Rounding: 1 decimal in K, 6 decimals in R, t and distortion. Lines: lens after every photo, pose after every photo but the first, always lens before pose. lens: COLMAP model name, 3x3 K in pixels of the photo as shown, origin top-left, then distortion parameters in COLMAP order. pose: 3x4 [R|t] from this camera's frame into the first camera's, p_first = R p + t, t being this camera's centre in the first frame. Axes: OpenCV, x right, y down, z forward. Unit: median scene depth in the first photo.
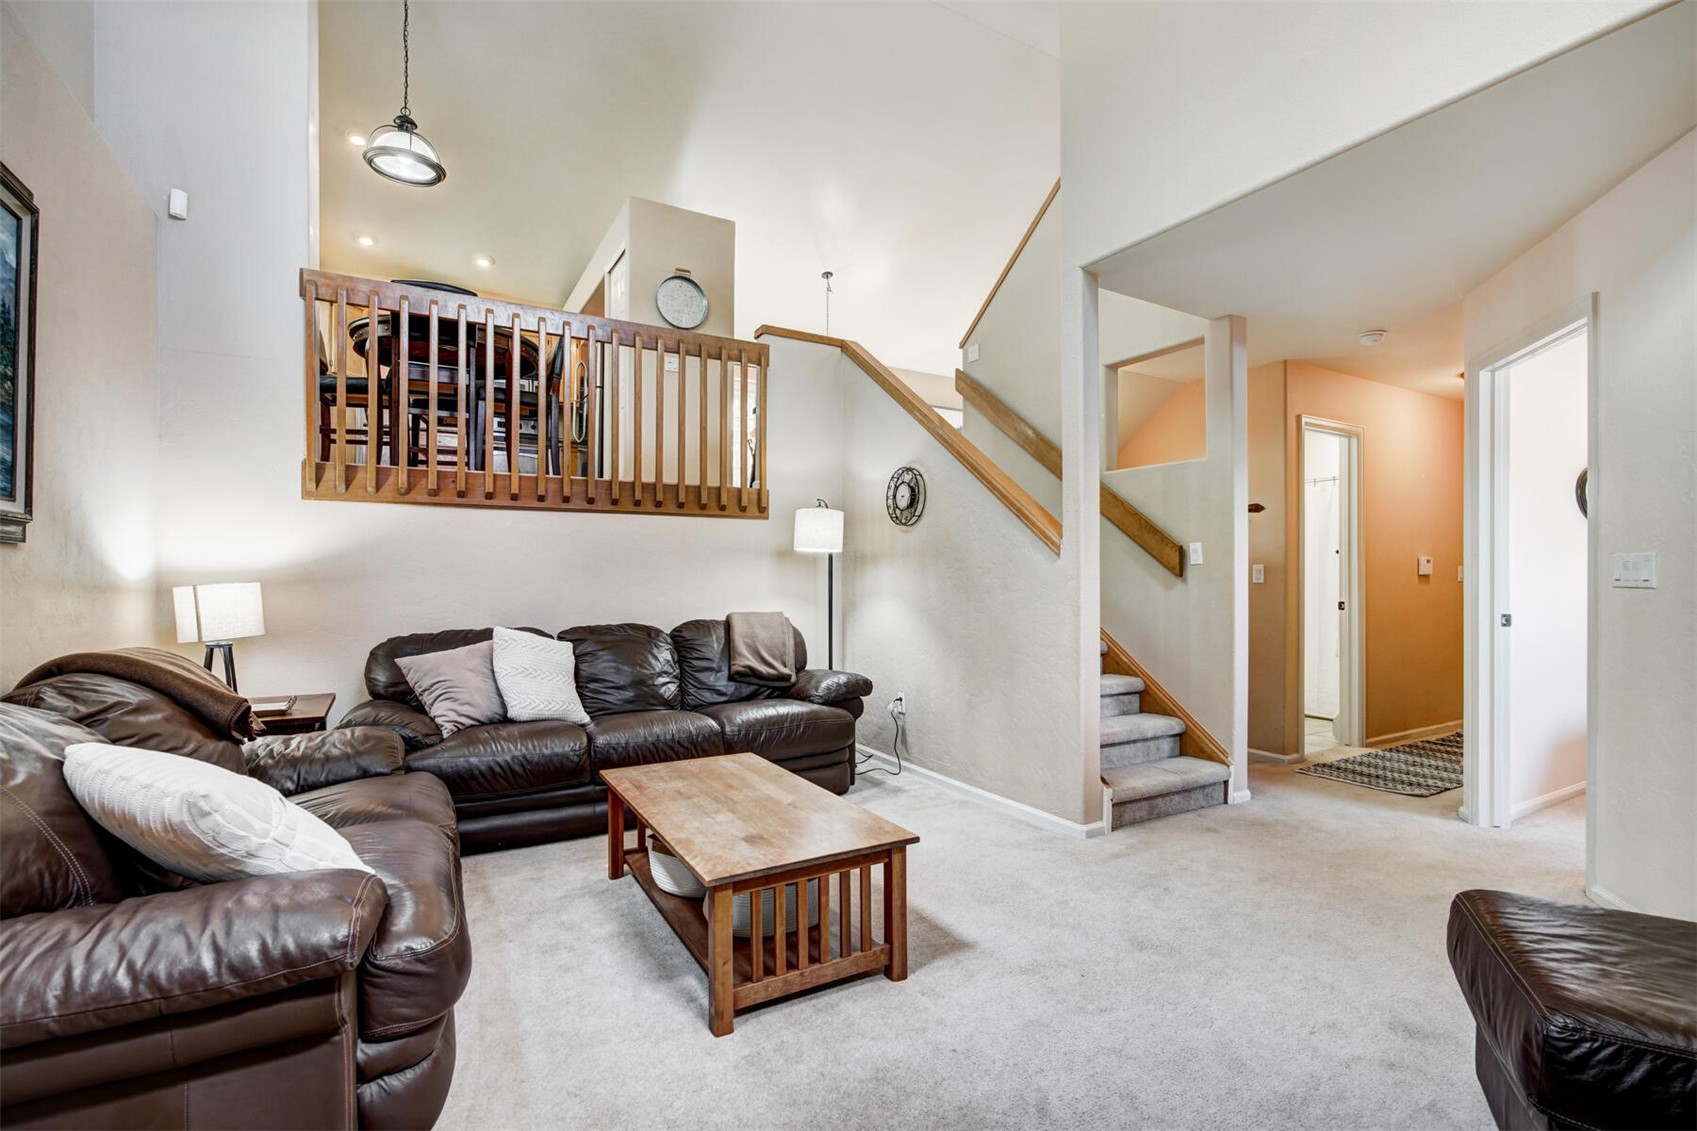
lens RADIAL K [[769.7, 0, 848.5], [0, 769.7, 565.5], [0, 0, 1]] dist [-0.000600, 0.000143]
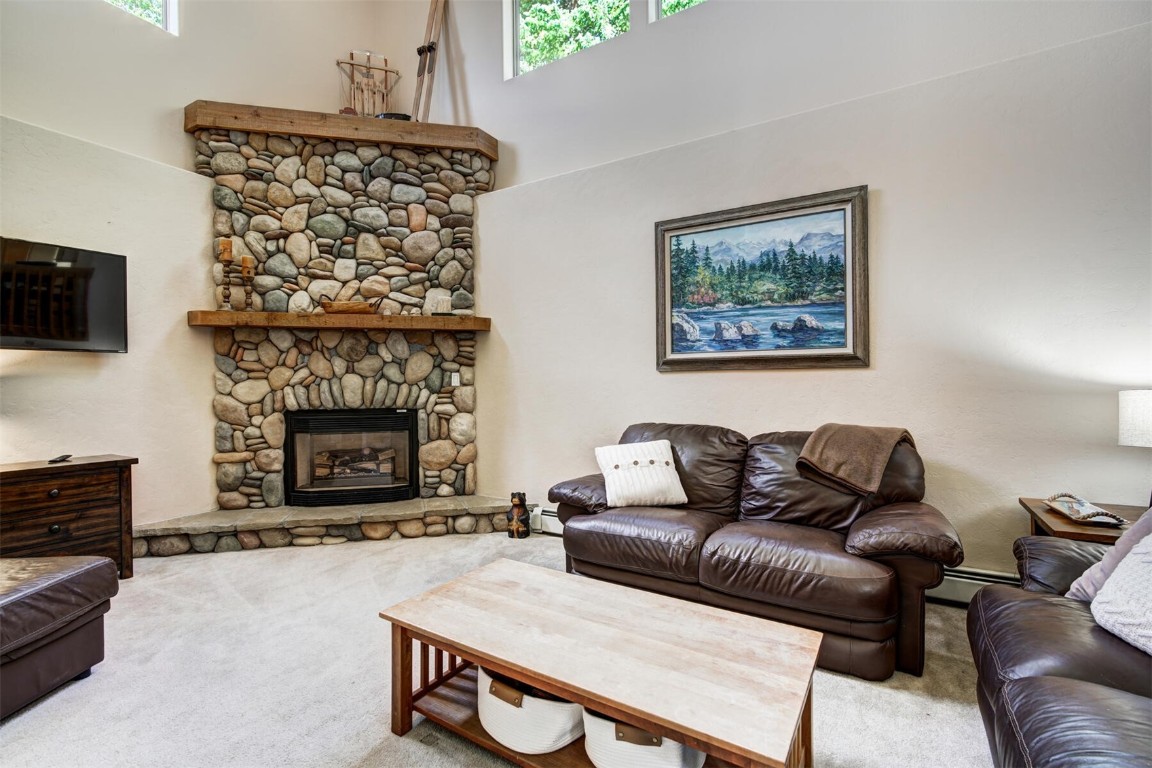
lens RADIAL K [[520.0, 0, 576.0], [0, 520.0, 384.0], [0, 0, 1]] dist [0.000091, -0.000273]
pose [[-0.875777, 0.005050, -0.482689, 0.159983], [0.012421, 0.999850, -0.012076, 0.016709], [0.482556, -0.016571, -0.875708, 1.424327]]
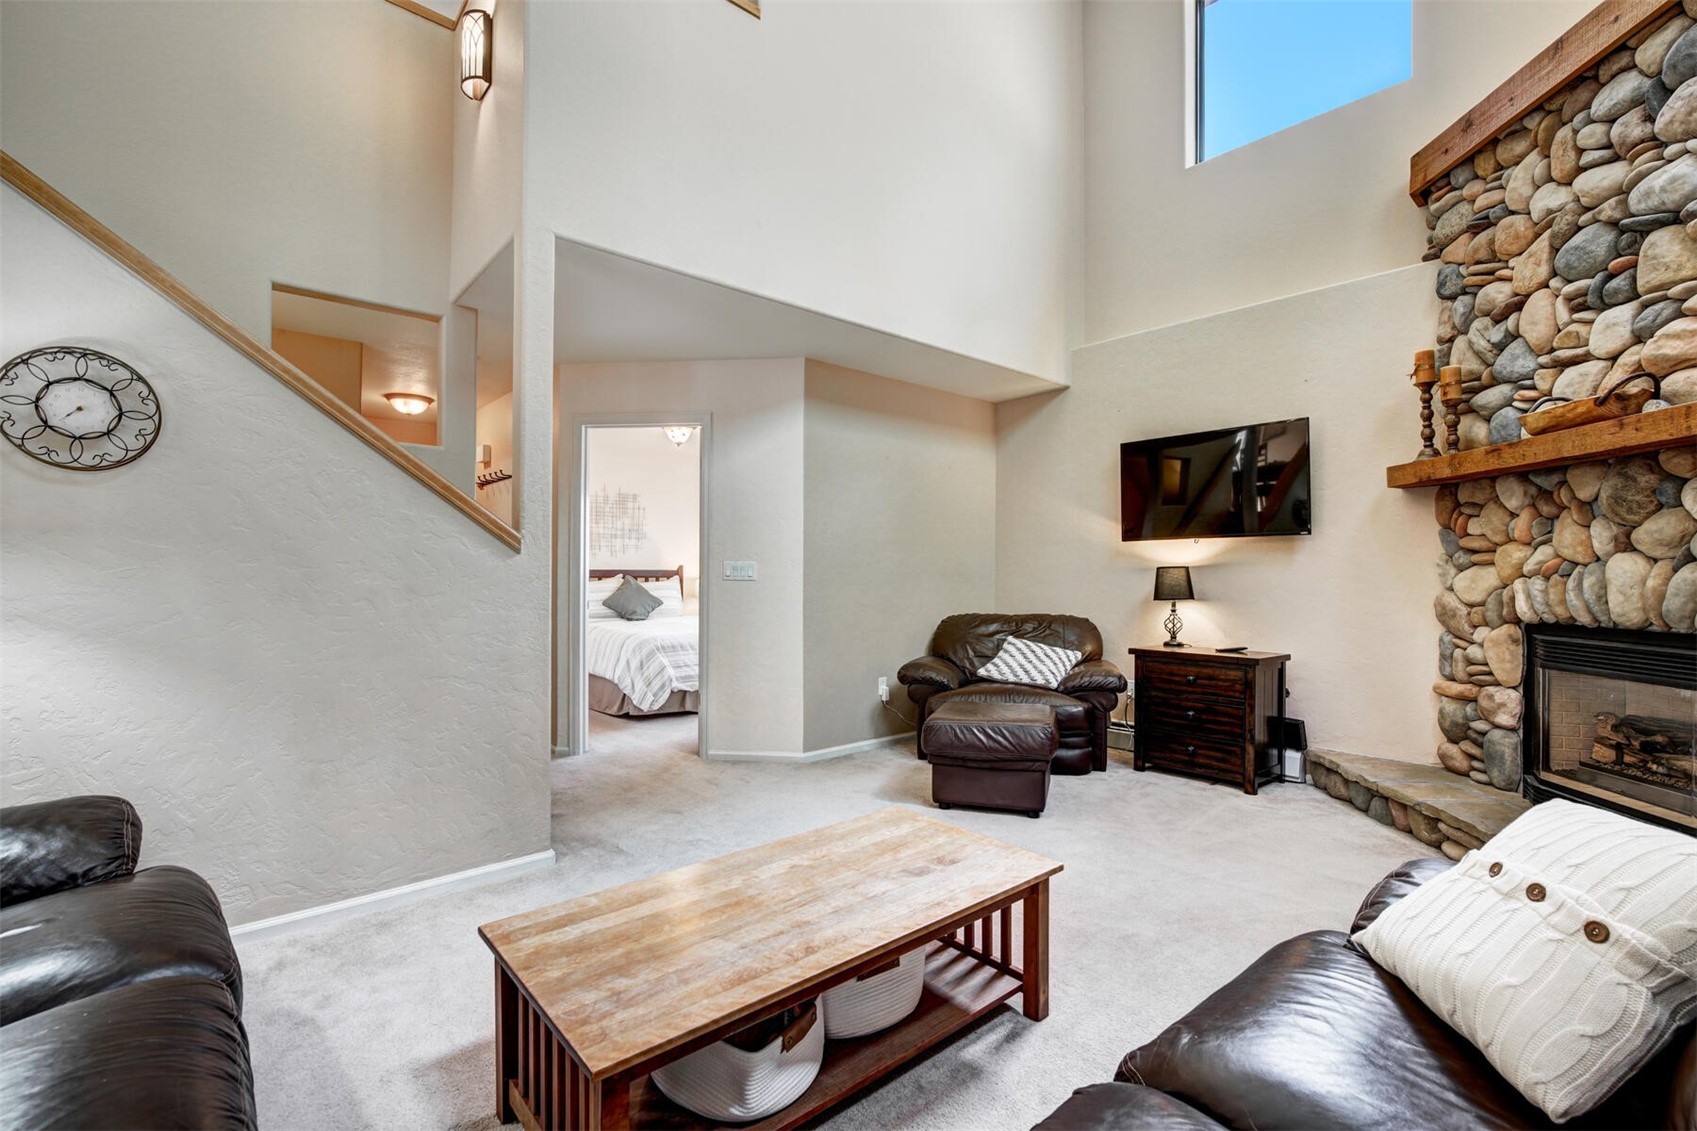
lens RADIAL K [[766.0, 0, 848.5], [0, 766.0, 565.5], [0, 0, 1]] dist [0.000091, -0.000273]
pose [[-0.192721, 0.005733, 0.981237, -0.784191], [-0.017335, 0.999807, -0.009246, 0.005408], [-0.981100, -0.018792, -0.192585, 1.006448]]
